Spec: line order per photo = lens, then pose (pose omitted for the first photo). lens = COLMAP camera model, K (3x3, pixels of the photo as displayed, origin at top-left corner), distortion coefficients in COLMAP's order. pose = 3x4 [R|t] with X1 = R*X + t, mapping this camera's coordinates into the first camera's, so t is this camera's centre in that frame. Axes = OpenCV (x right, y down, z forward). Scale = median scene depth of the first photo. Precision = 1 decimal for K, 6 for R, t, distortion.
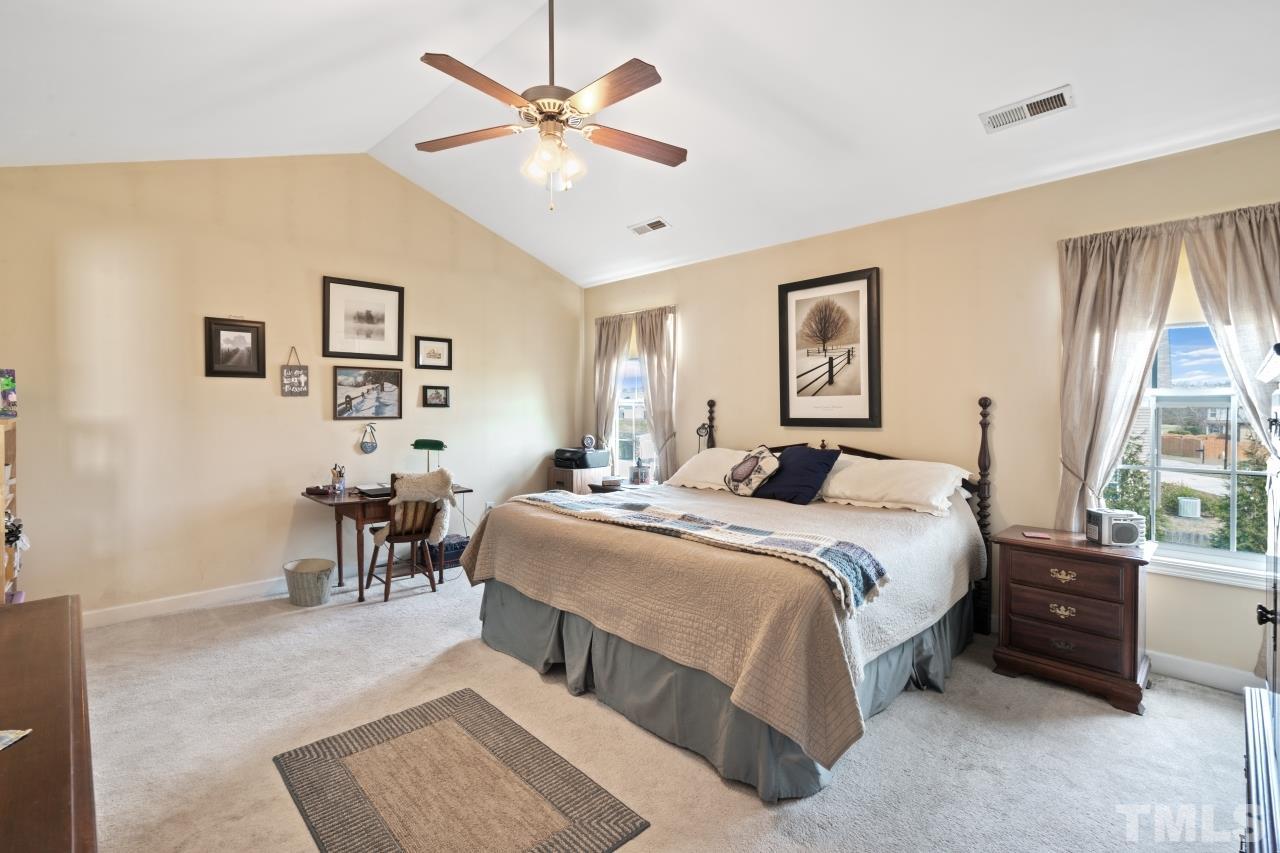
lens RADIAL K [[600.4, 0, 633.8], [0, 600.4, 416.9], [0, 0, 1]] dist [-0.002217, -0.000073]
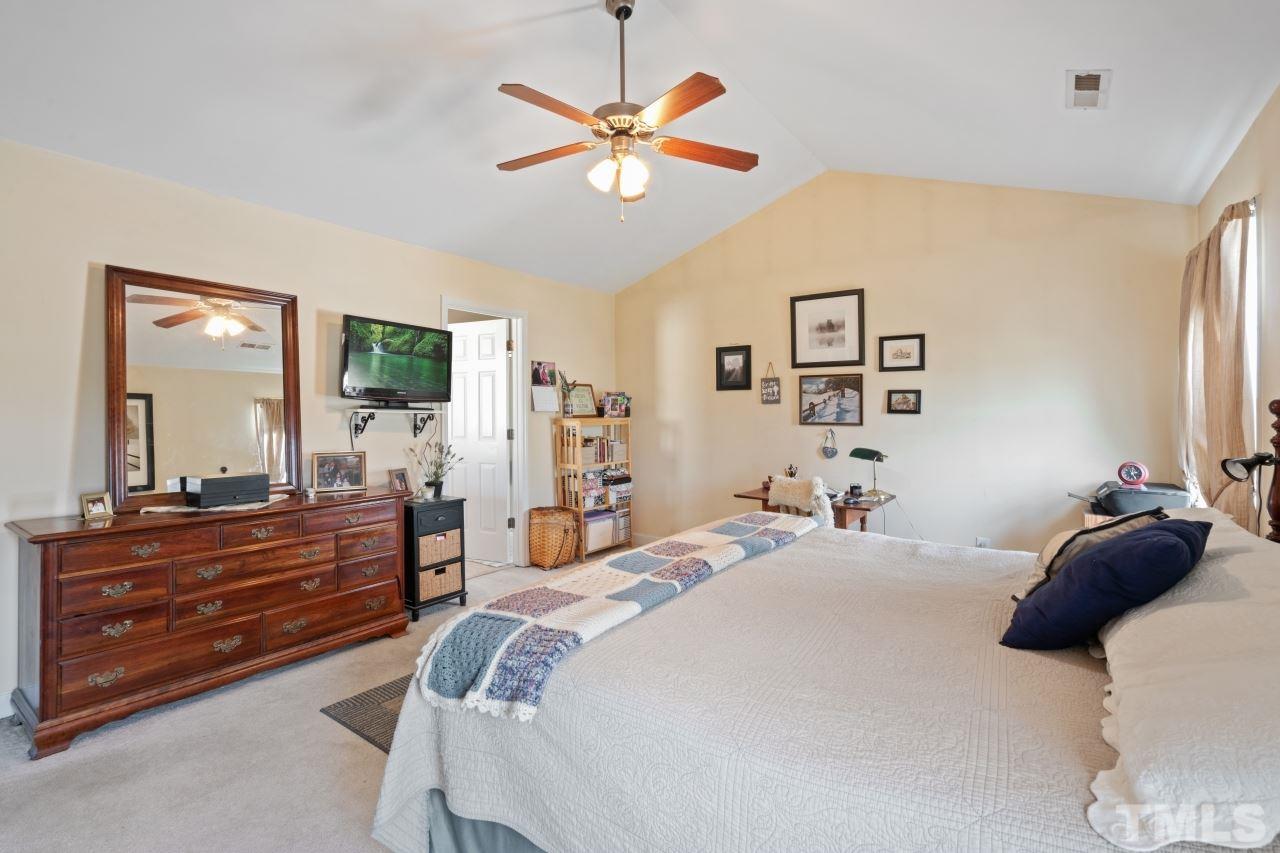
lens RADIAL K [[600.4, 0, 633.8], [0, 600.4, 416.9], [0, 0, 1]] dist [-0.002217, -0.000073]
pose [[0.143009, 0.008265, -0.989687, 0.533523], [-0.020615, 0.999773, 0.005370, -0.008759], [0.989507, 0.019634, 0.143147, 0.523505]]
